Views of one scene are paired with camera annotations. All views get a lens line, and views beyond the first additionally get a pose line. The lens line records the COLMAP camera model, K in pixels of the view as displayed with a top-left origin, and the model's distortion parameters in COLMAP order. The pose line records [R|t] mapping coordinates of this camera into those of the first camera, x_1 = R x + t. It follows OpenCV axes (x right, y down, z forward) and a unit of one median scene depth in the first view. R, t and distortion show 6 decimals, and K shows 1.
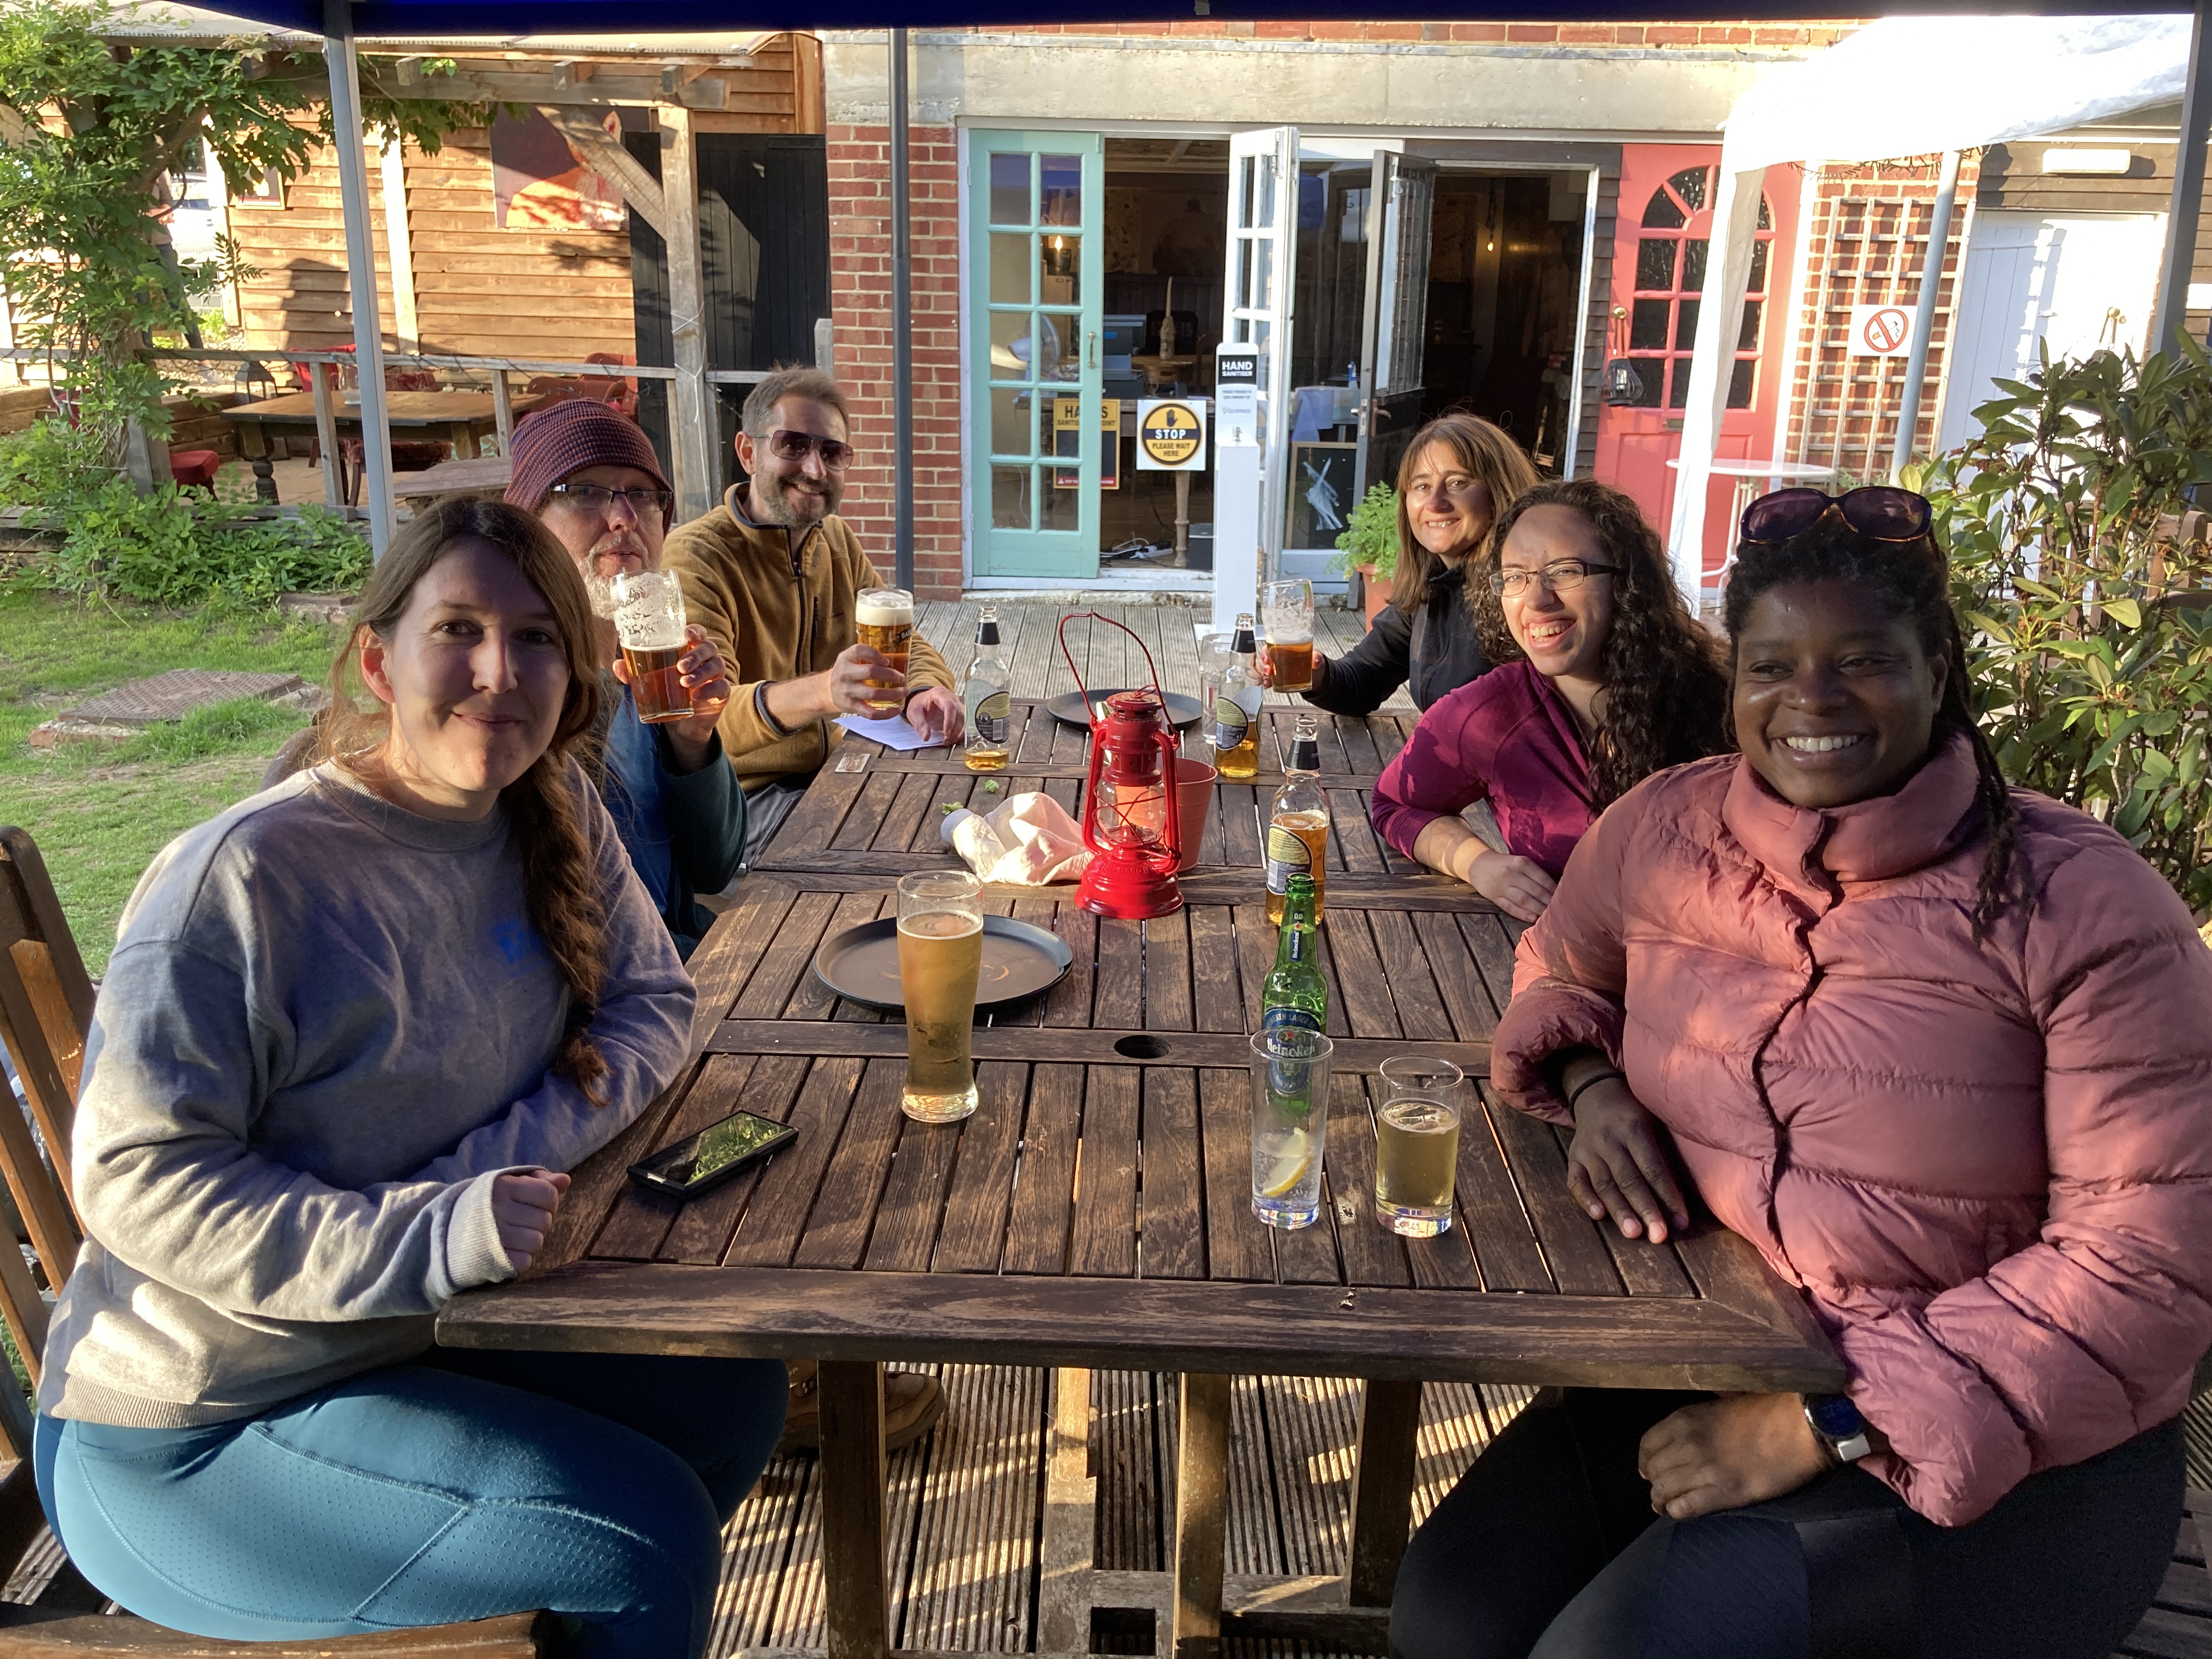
lens RADIAL K [[1855.1, 0, 1108.6], [0, 1855.1, 795.7], [0, 0, 1]] dist [0.059002, -0.058622]
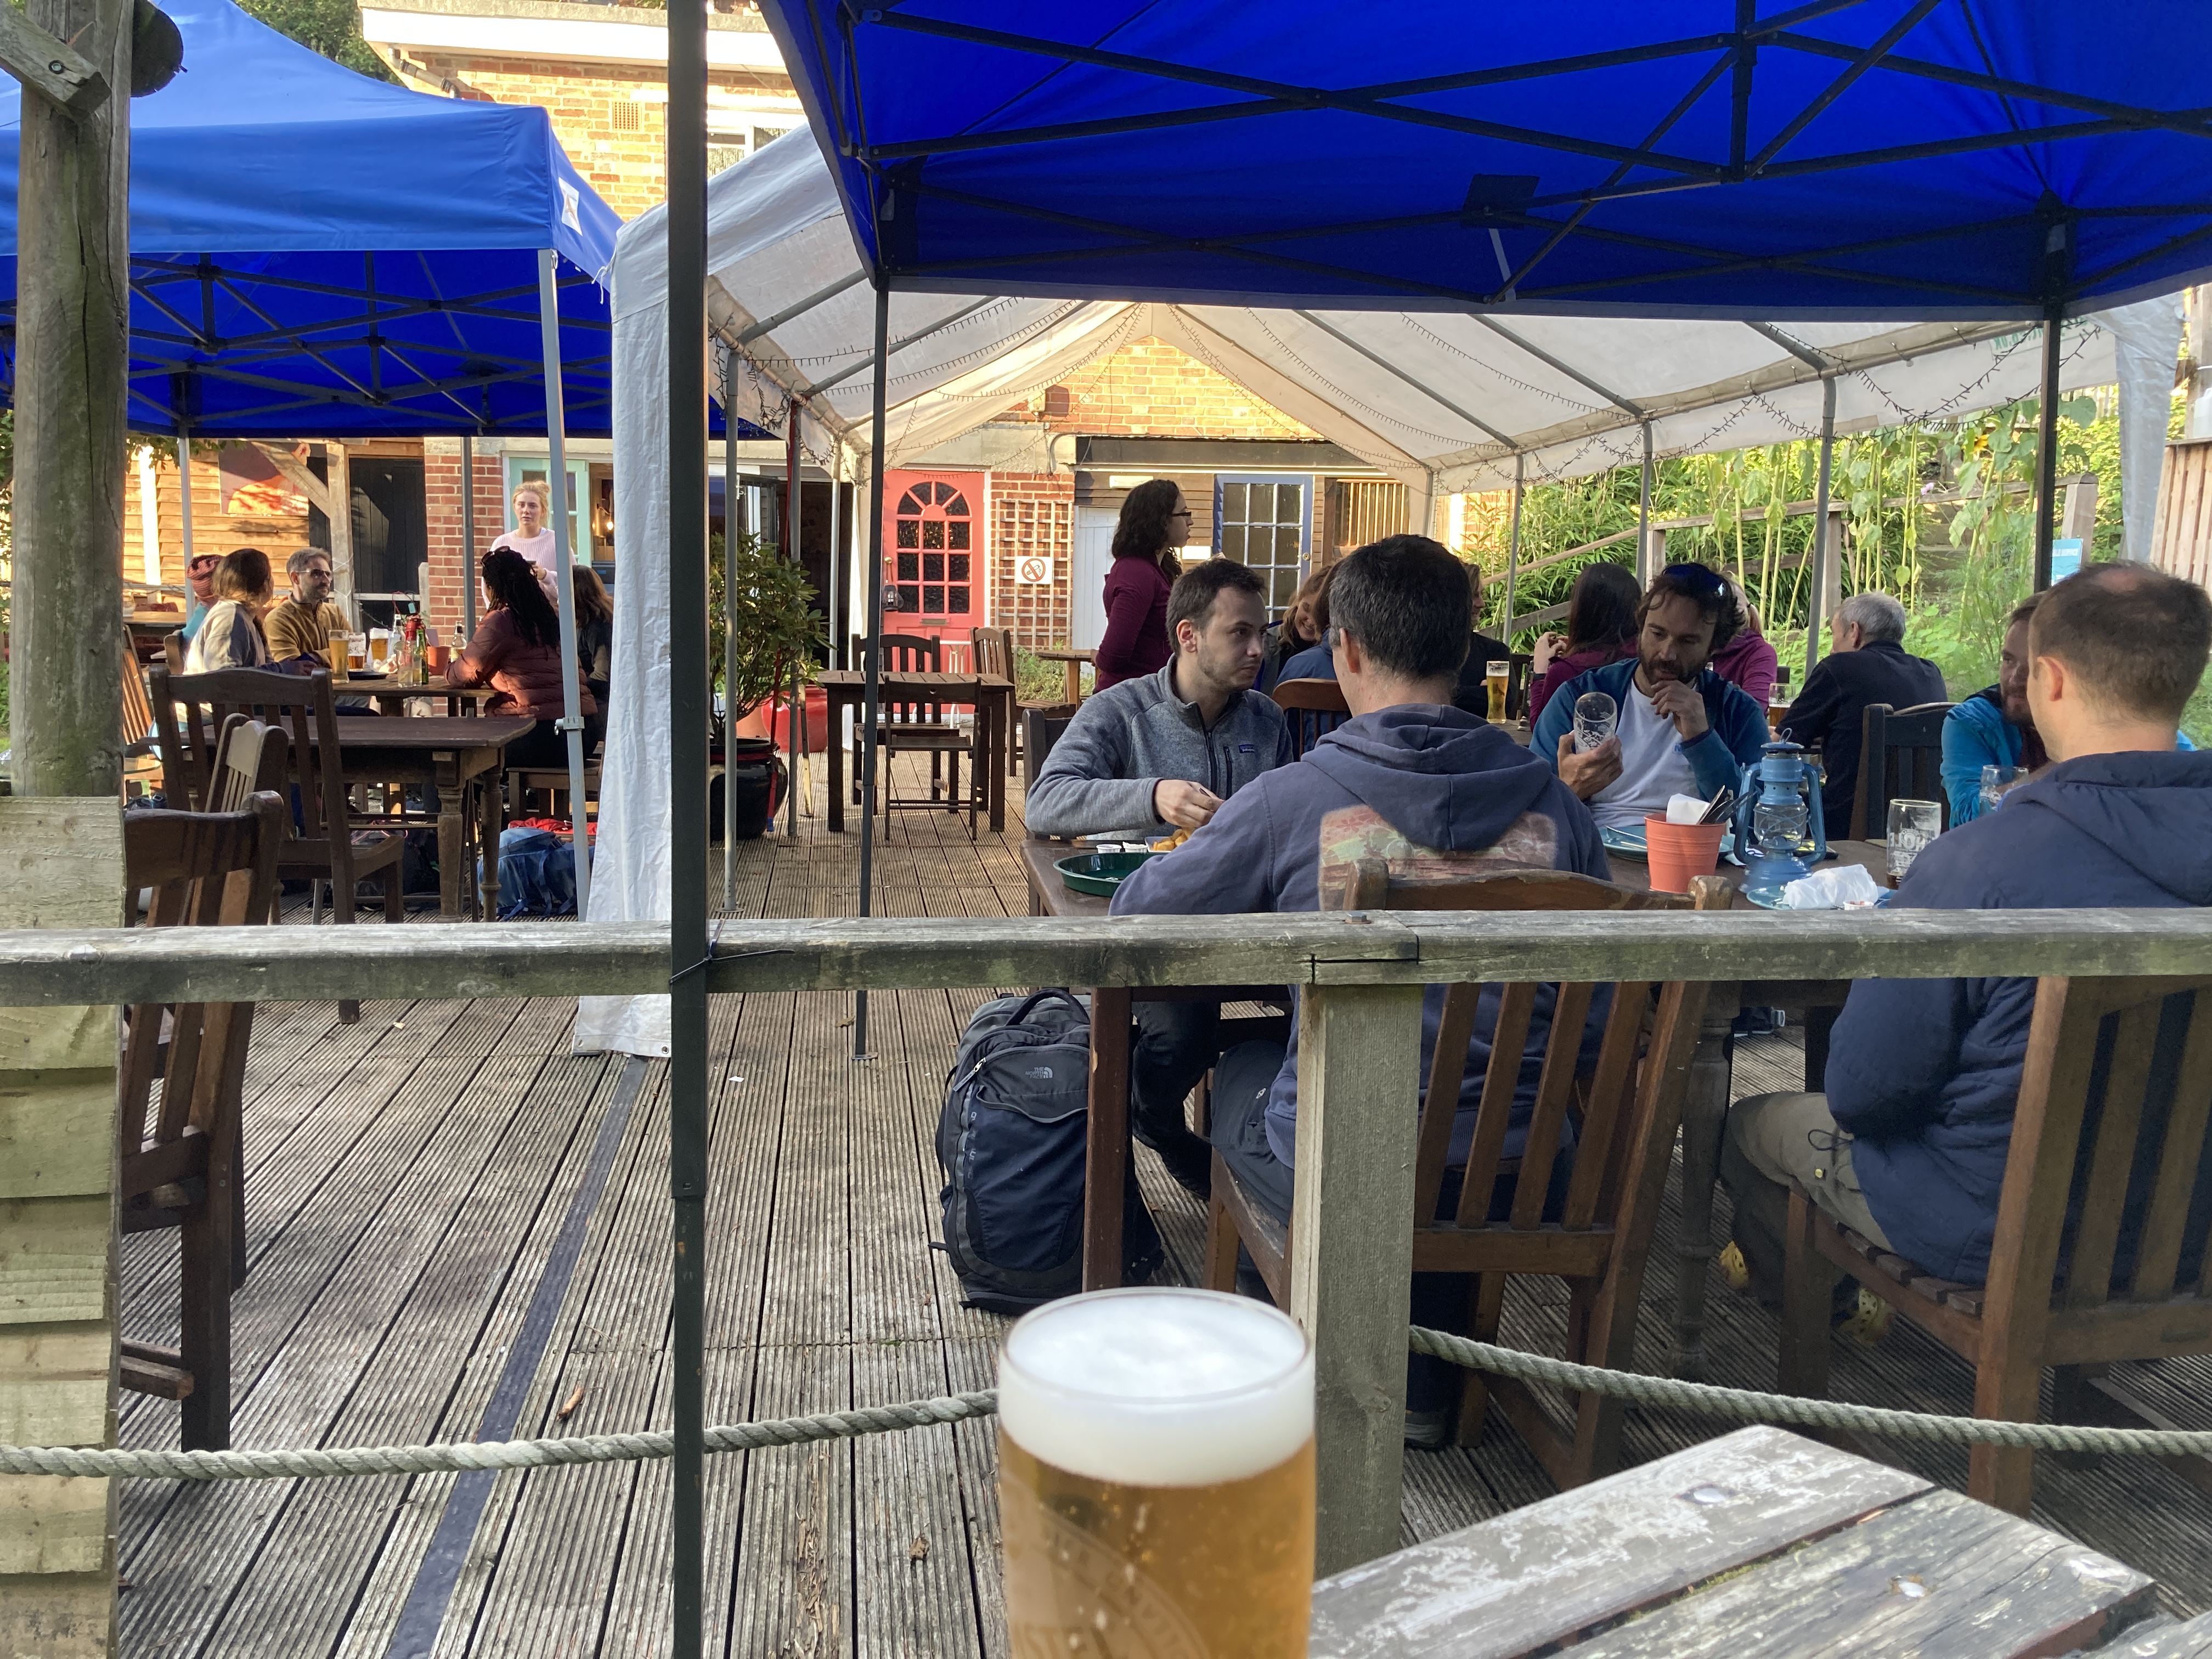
lens RADIAL K [[1824.7, 0, 1108.4], [0, 1824.7, 804.7], [0, 0, 1]] dist [0.017919, 0.012922]
pose [[0.989409, -0.019605, 0.143826, 0.605154], [0.039877, 0.989426, -0.139452, 0.609550], [-0.139571, 0.143710, 0.979728, -1.913309]]
